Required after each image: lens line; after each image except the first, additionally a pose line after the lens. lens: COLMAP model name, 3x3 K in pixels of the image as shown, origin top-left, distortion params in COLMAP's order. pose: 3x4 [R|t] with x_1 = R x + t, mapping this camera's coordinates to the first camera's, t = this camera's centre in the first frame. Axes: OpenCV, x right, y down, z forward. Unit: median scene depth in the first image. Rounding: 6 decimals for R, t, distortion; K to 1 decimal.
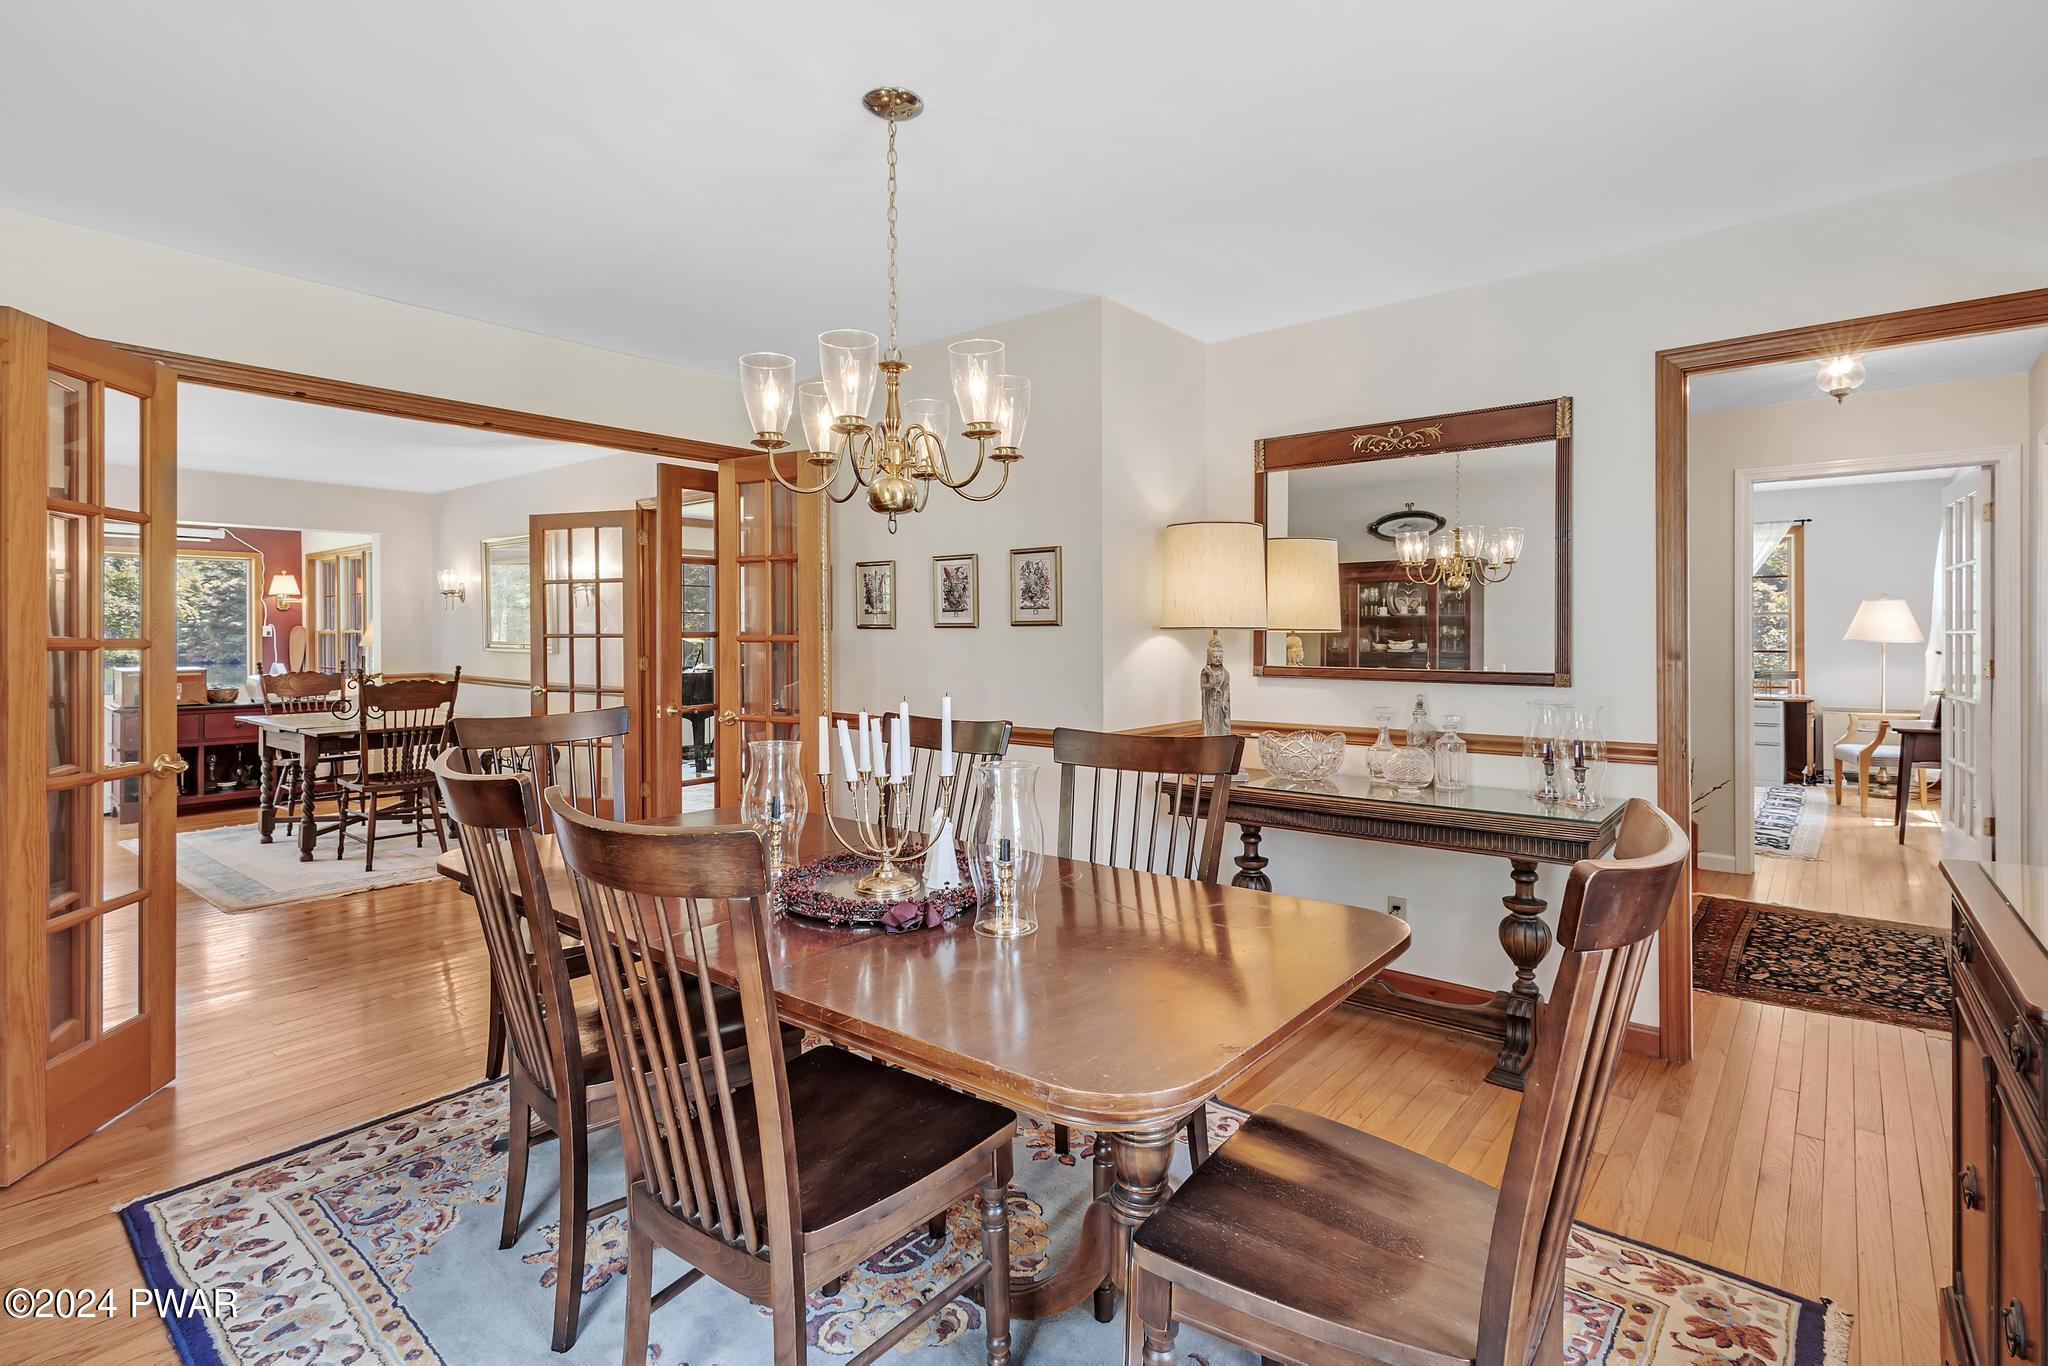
lens RADIAL K [[979.9, 0, 1027.6], [0, 979.9, 635.6], [0, 0, 1]] dist [0.004787, 0.000130]
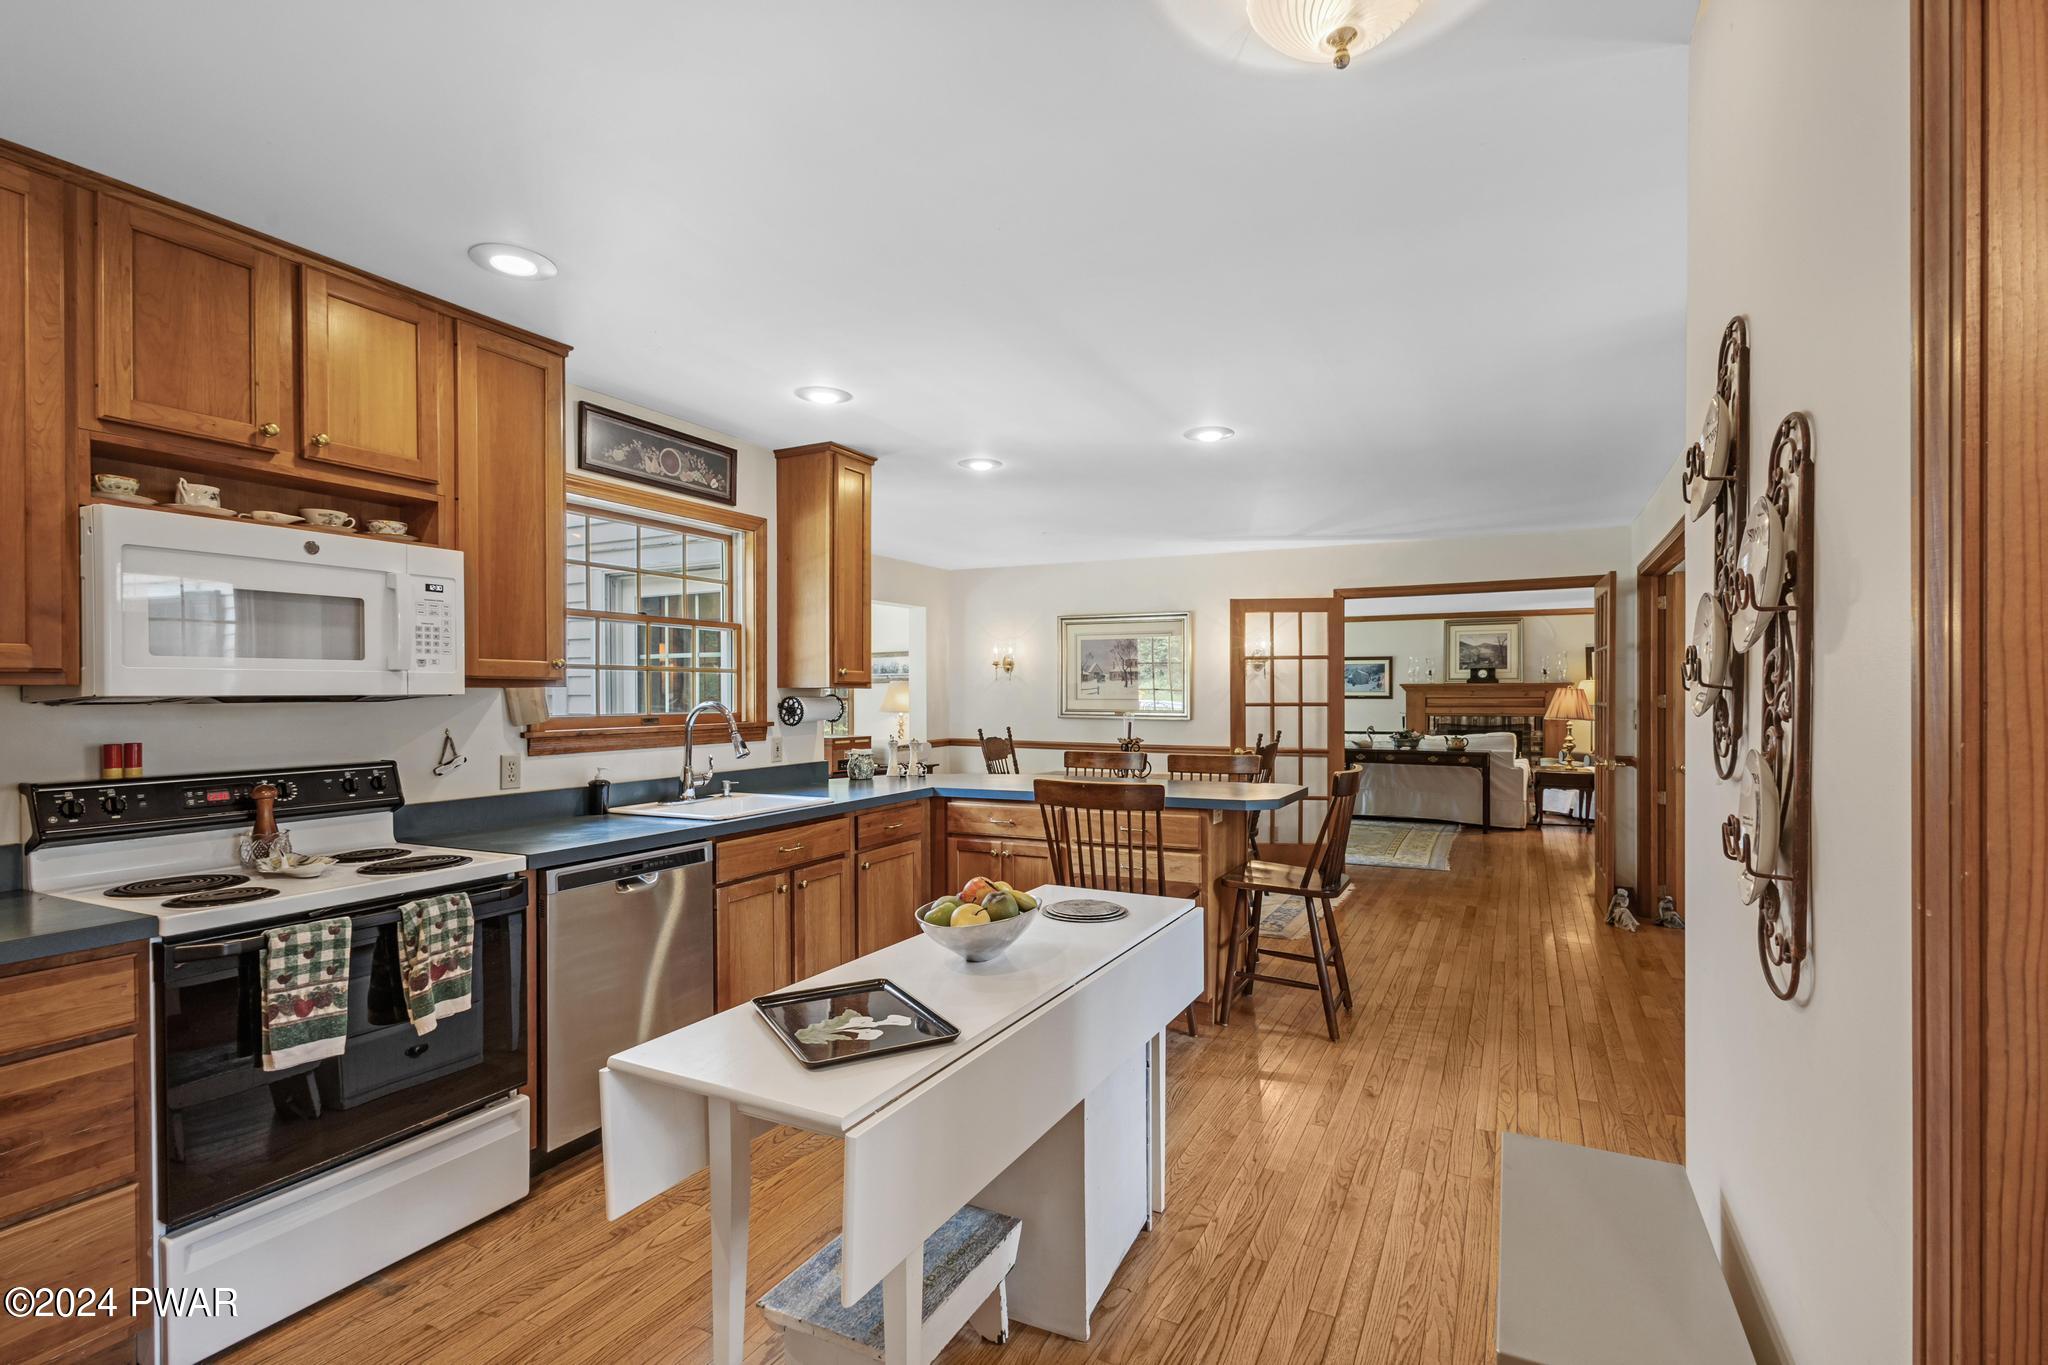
lens RADIAL K [[956.4, 0, 1048.4], [0, 956.4, 699.1], [0, 0, 1]] dist [0.001840, 0.000183]
pose [[0.971600, -0.003545, 0.236601, -1.000771], [0.003060, 0.999992, 0.002418, -0.008567], [-0.236608, -0.001625, 0.971604, -0.049124]]
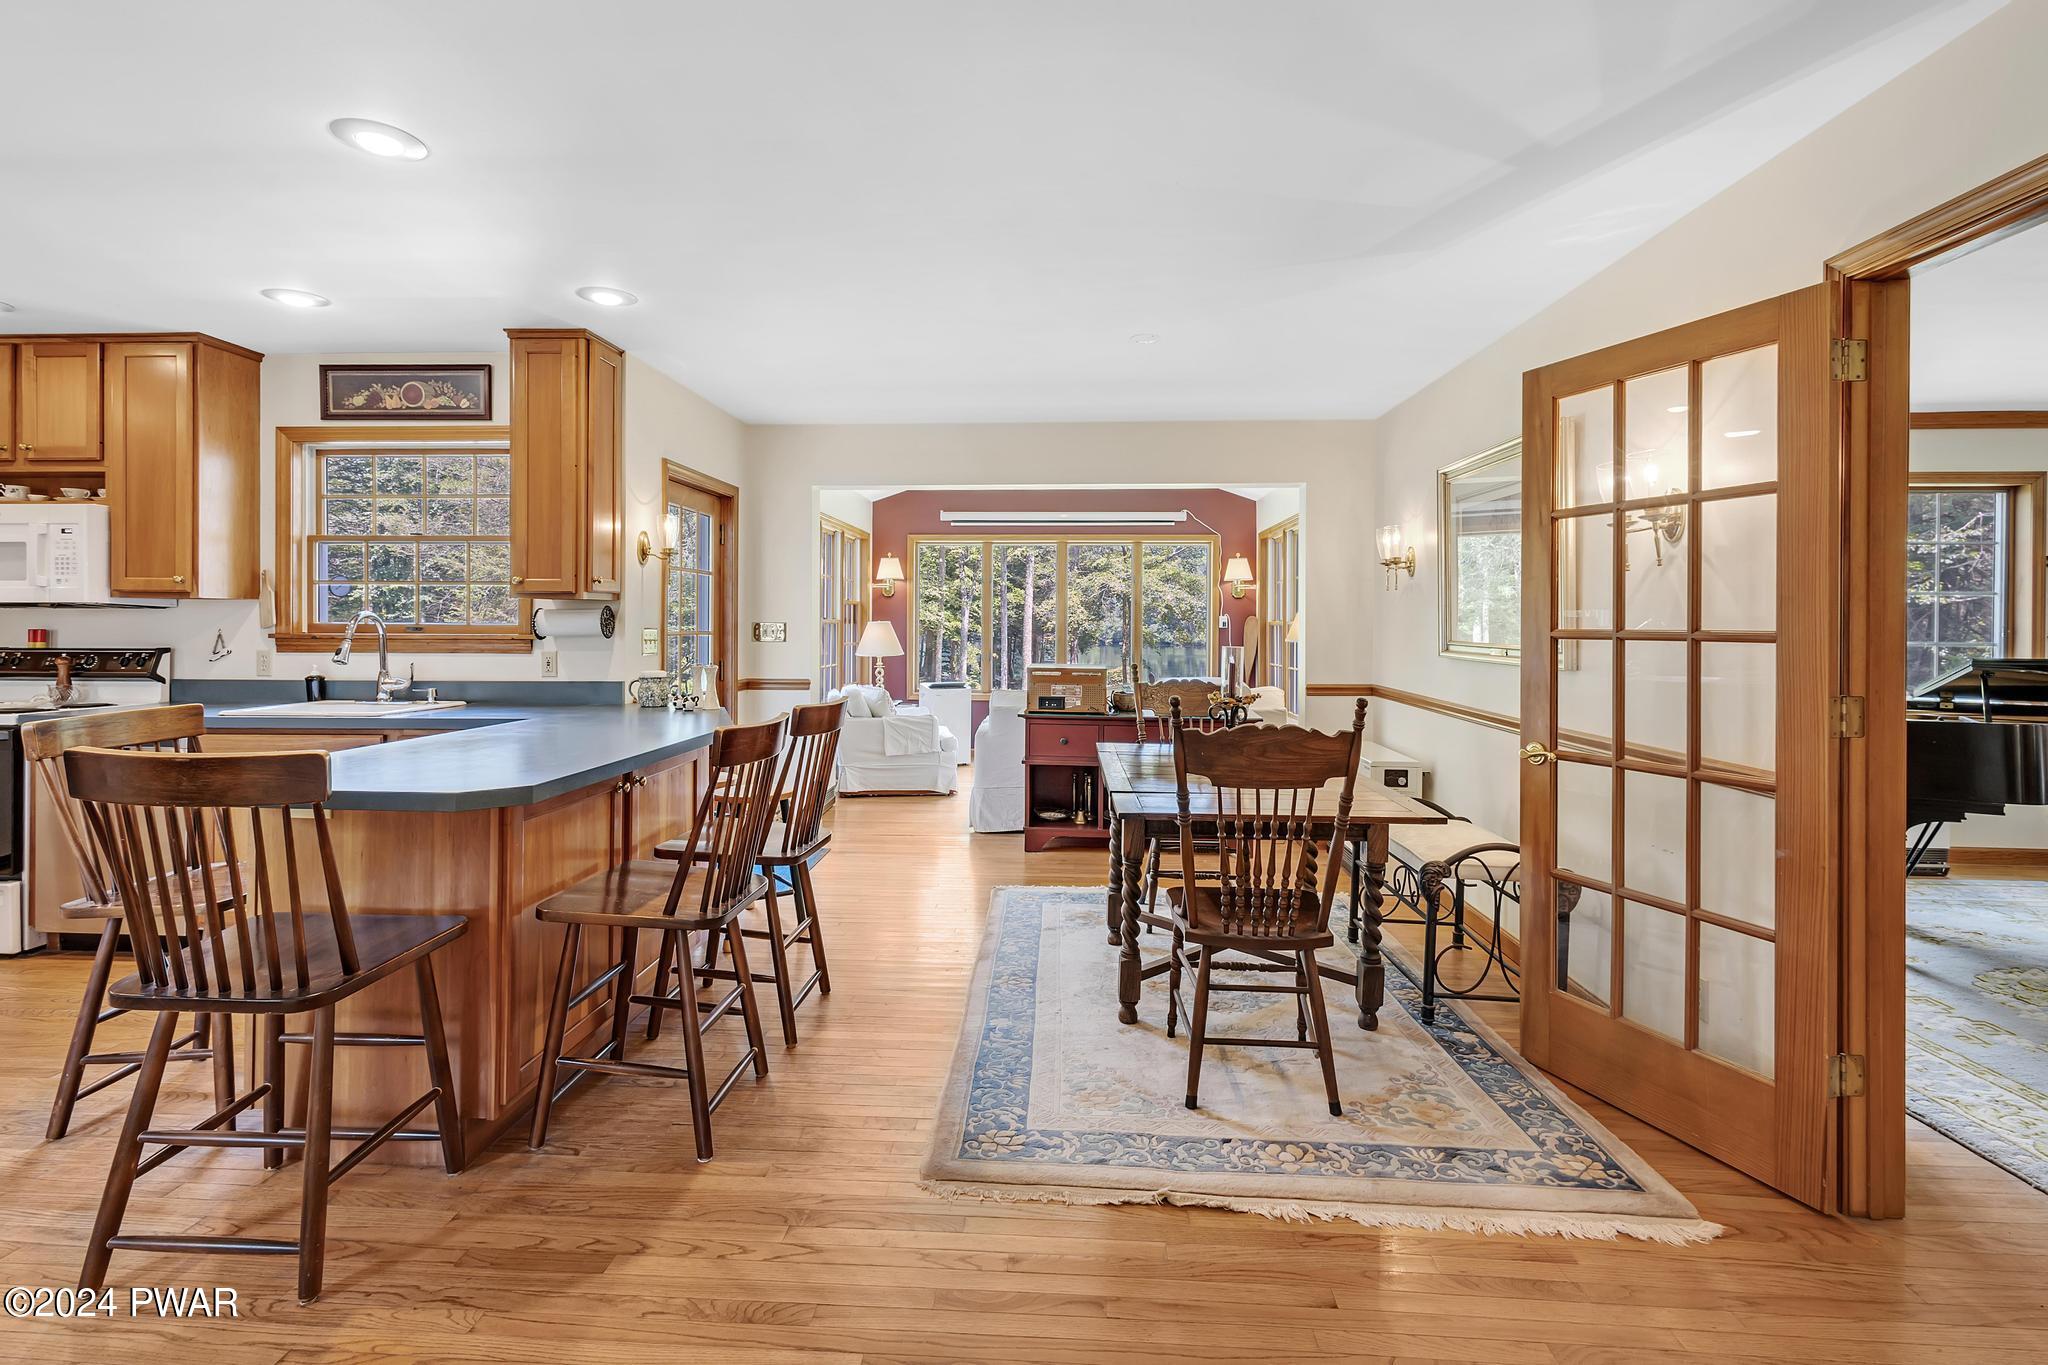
lens RADIAL K [[977.8, 0, 1017.7], [0, 977.8, 628.7], [0, 0, 1]] dist [0.007654, -0.001247]
pose [[0.590236, 0.009985, -0.807169, -0.277727], [-0.009420, 0.999941, 0.005482, -0.002501], [0.807176, 0.004368, 0.590295, 0.542776]]
